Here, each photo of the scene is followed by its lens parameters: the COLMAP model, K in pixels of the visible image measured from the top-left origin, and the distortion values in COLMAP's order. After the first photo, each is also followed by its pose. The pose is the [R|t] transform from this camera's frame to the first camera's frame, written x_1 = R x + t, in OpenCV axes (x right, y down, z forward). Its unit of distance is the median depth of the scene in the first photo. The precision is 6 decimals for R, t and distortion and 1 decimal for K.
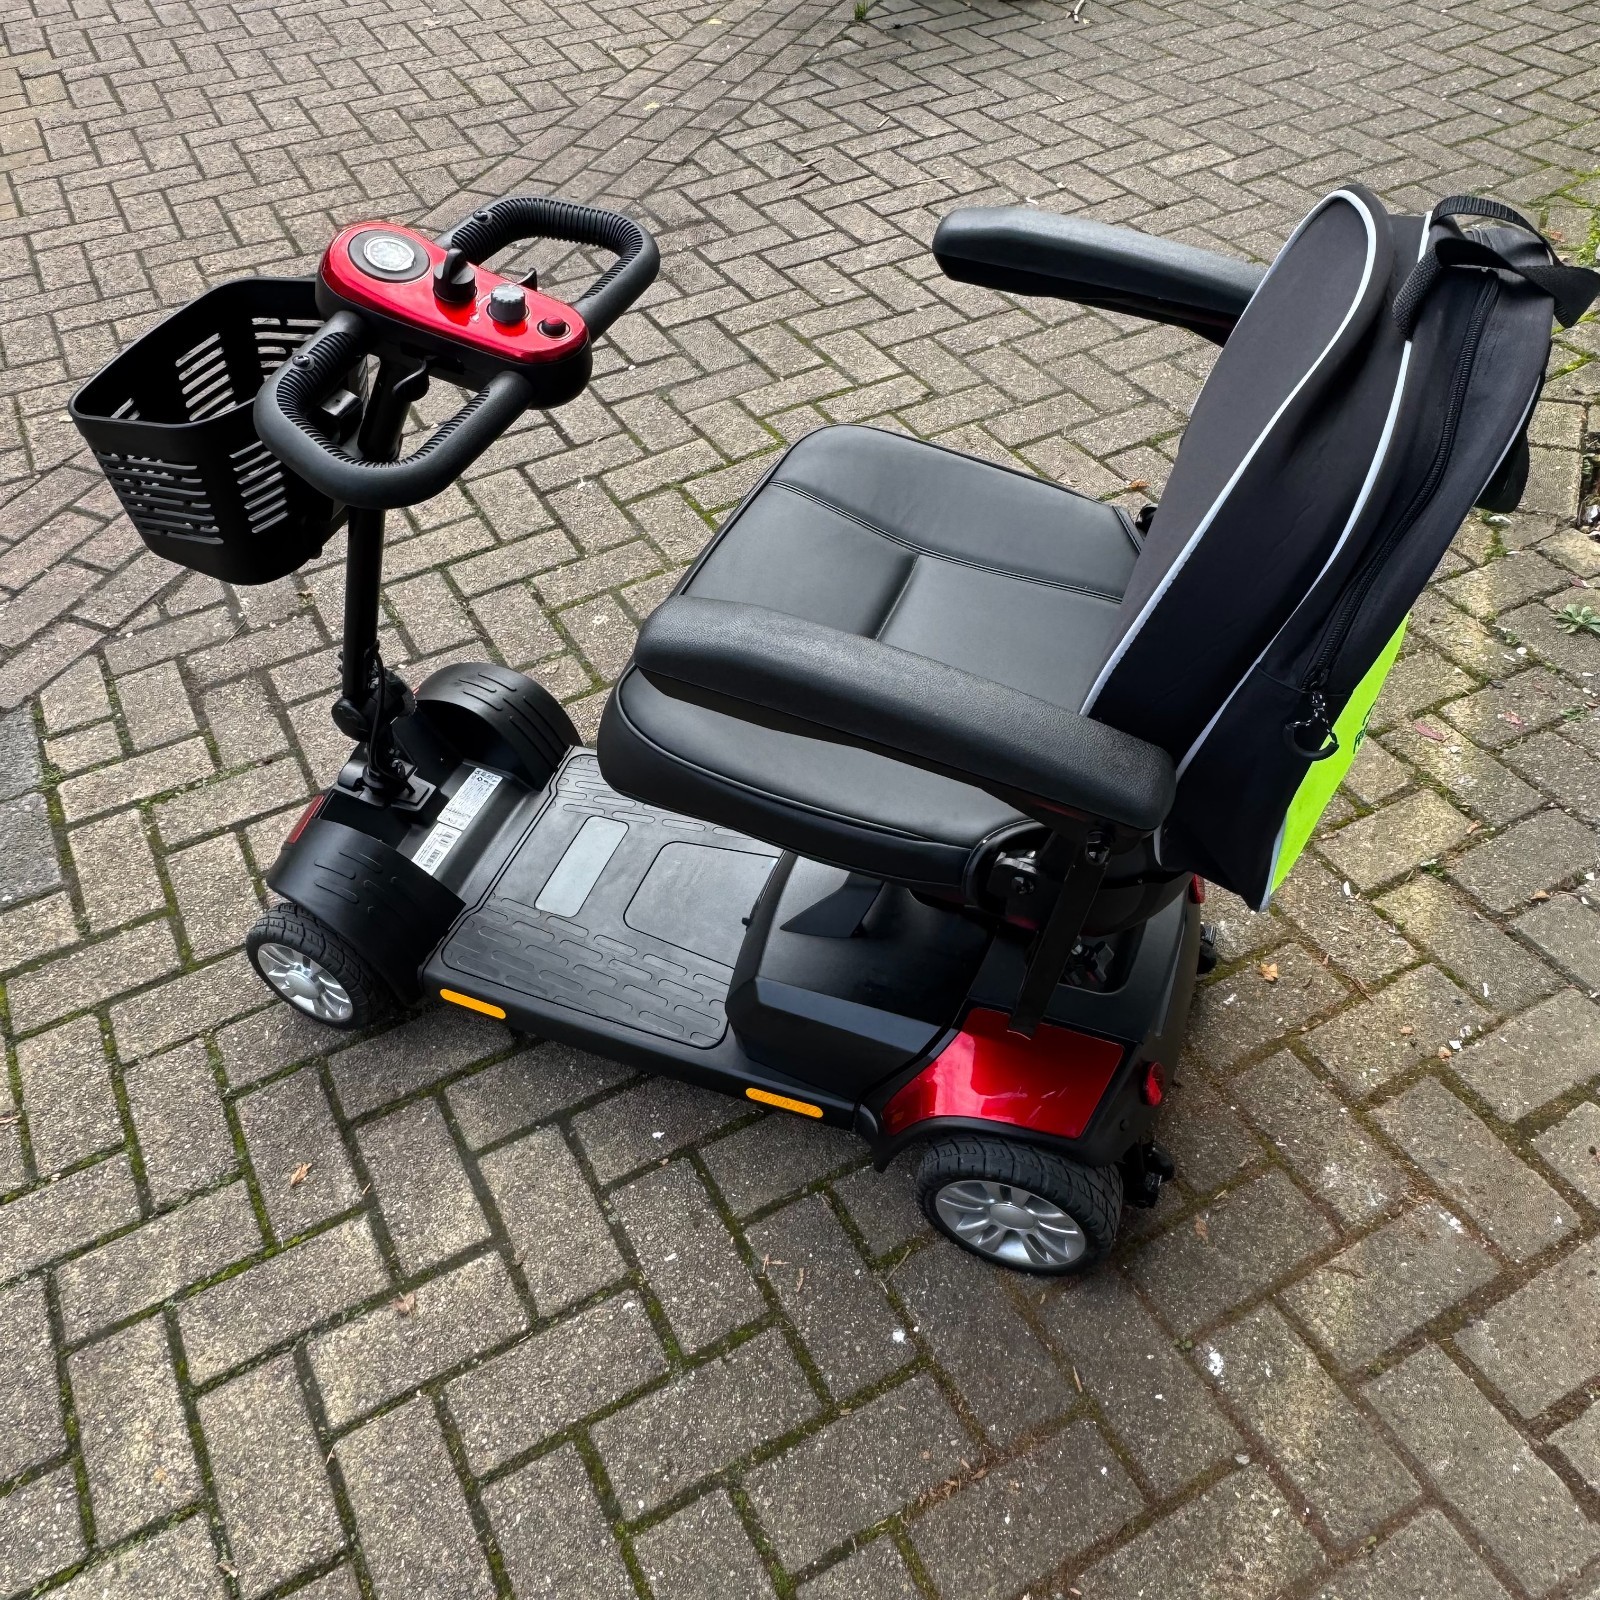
lens RADIAL K [[1401.3, 0, 806.6], [0, 1401.3, 783.1], [0, 0, 1]] dist [-0.003007, 0.001934]
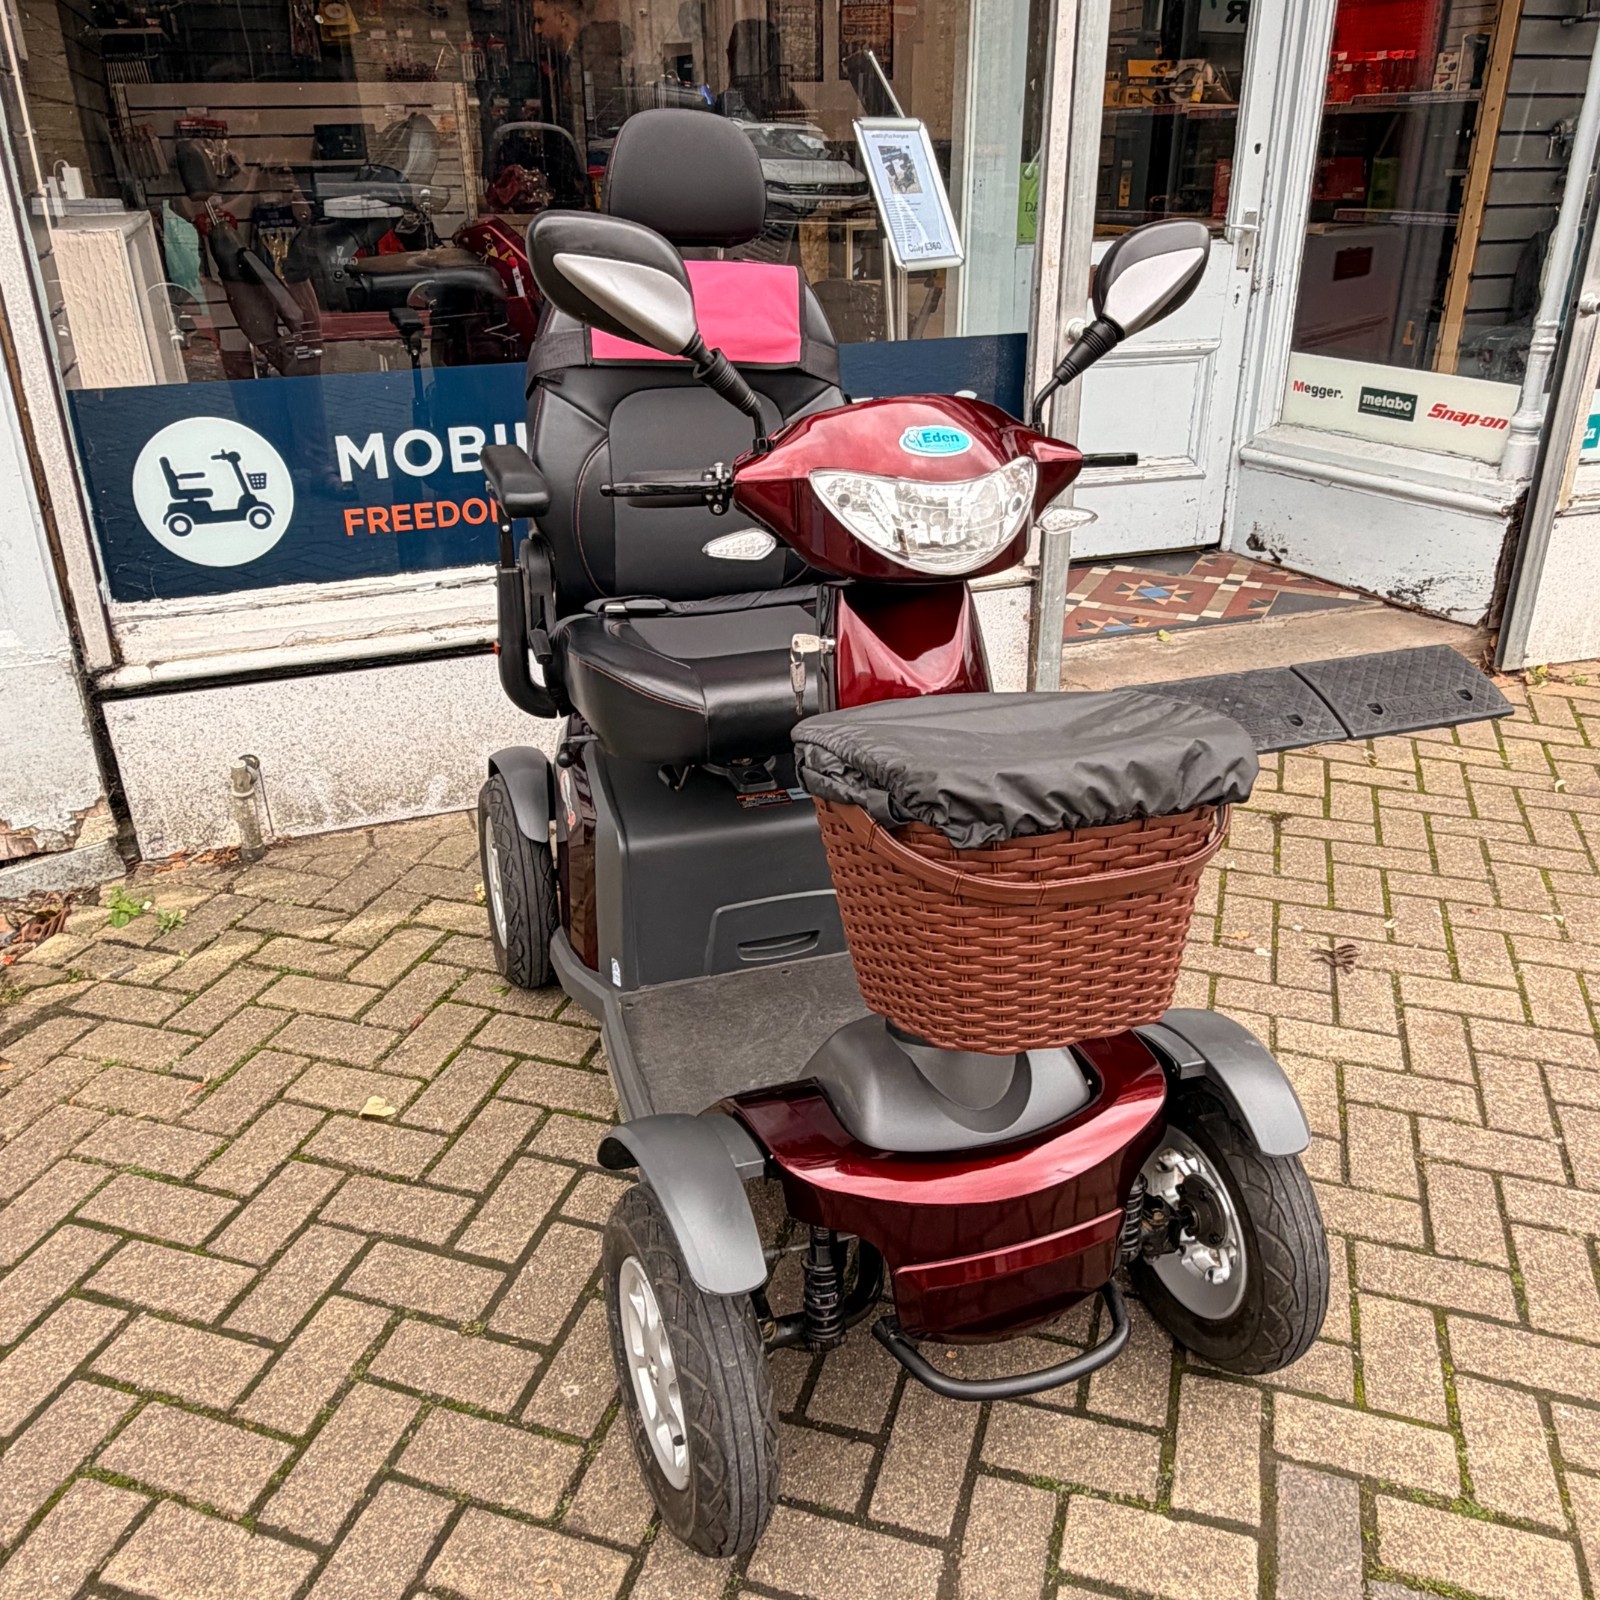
lens RADIAL K [[1401.3, 0, 806.6], [0, 1401.3, 783.1], [0, 0, 1]] dist [-0.003007, 0.001934]
pose [[-0.696183, -0.251432, 0.672392, -0.991675], [0.531867, 0.448411, 0.718363, -1.106821], [-0.482128, 0.857735, -0.178448, 1.147383]]
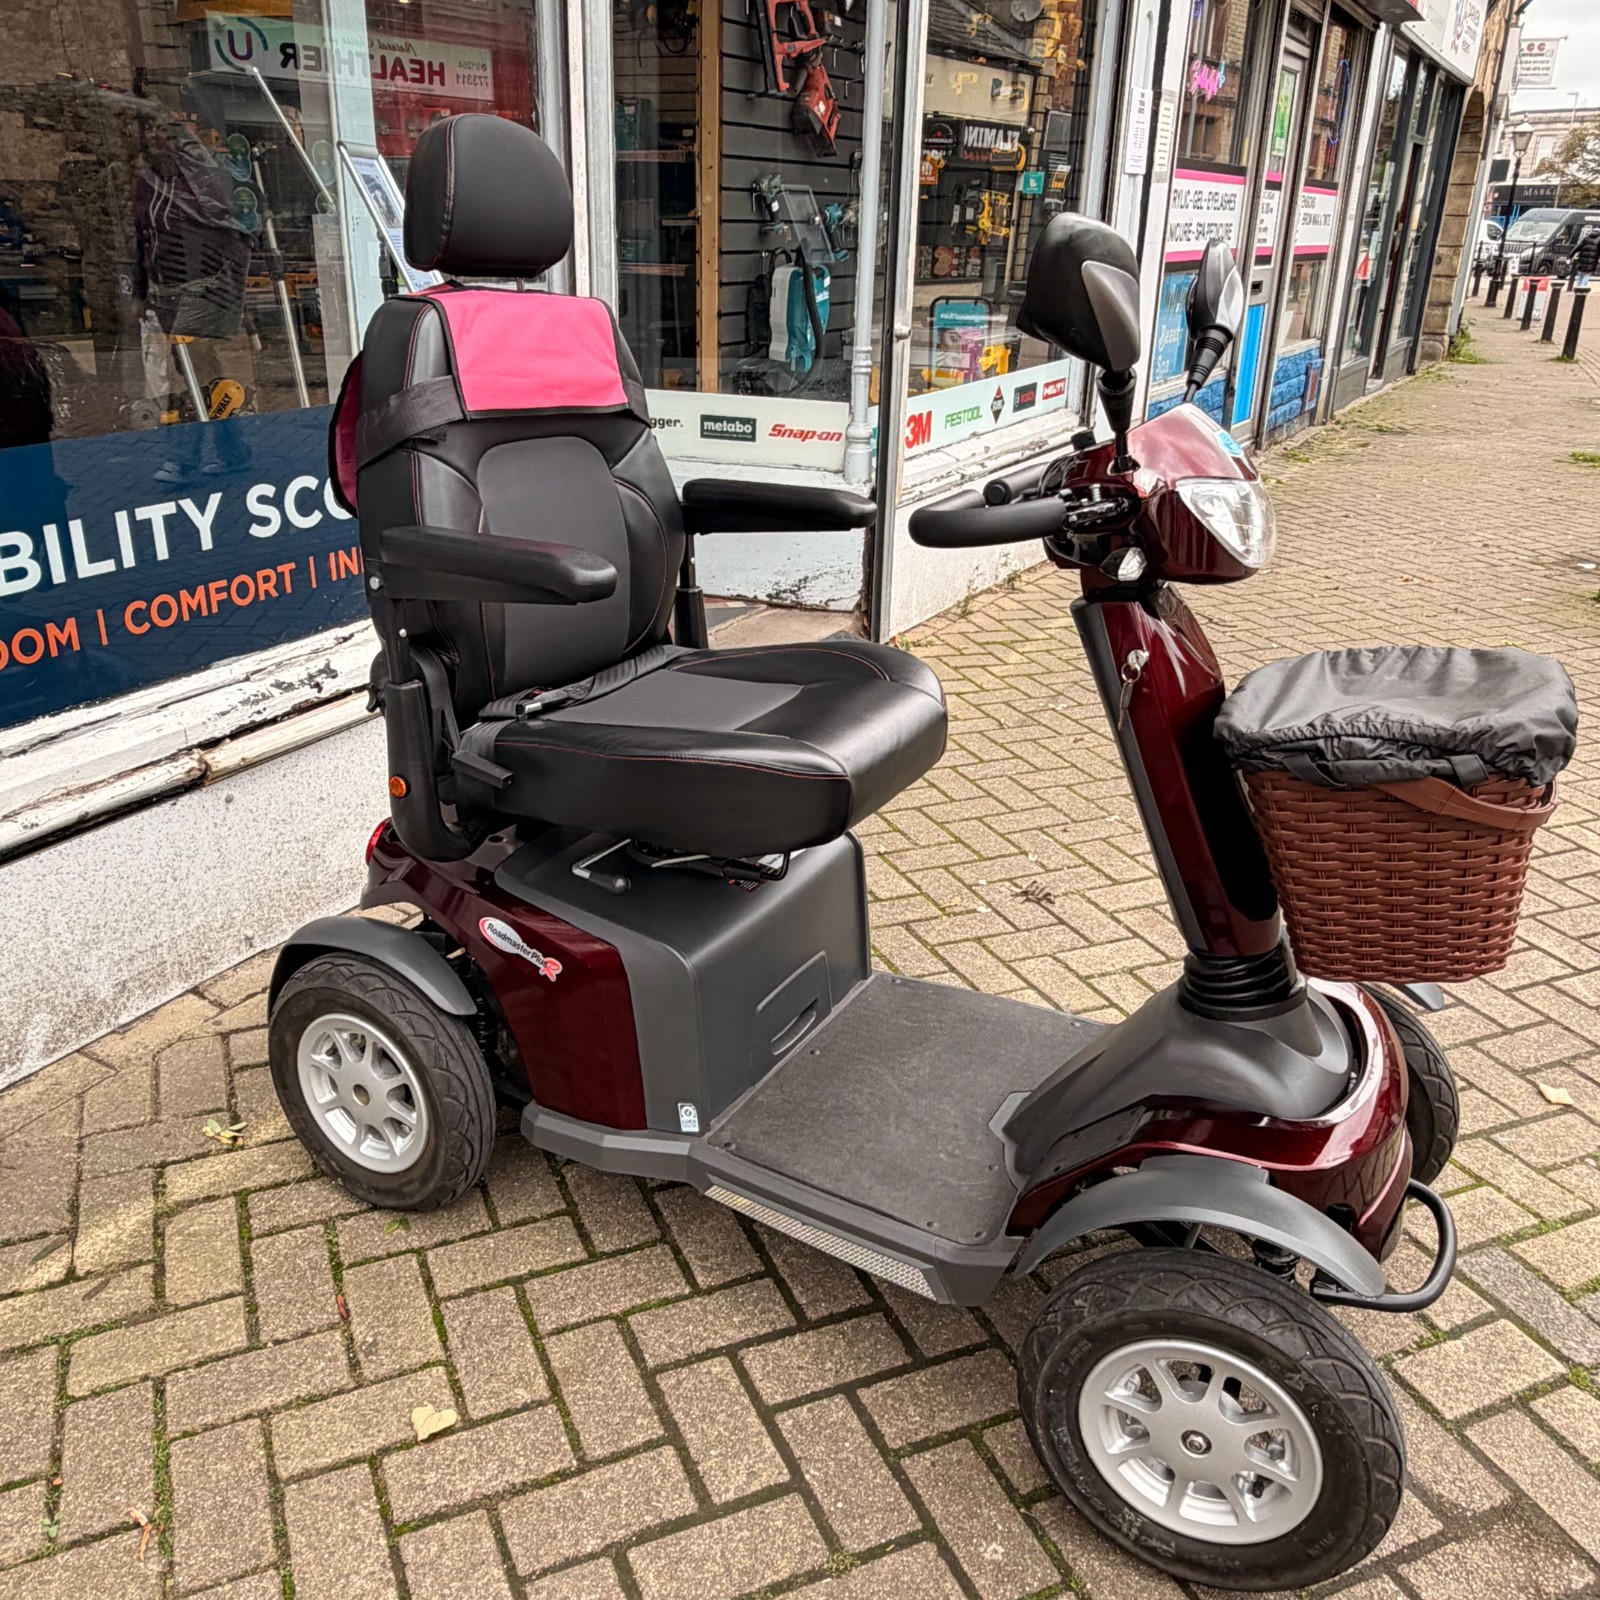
lens RADIAL K [[1400.8, 0, 796.1], [0, 1400.8, 782.7], [0, 0, 1]] dist [-0.000069, -0.001672]
pose [[-0.996731, -0.007173, 0.080468, -0.151133], [0.071060, 0.396016, 0.915490, -1.312328], [-0.038433, 0.918216, -0.394212, 1.355758]]
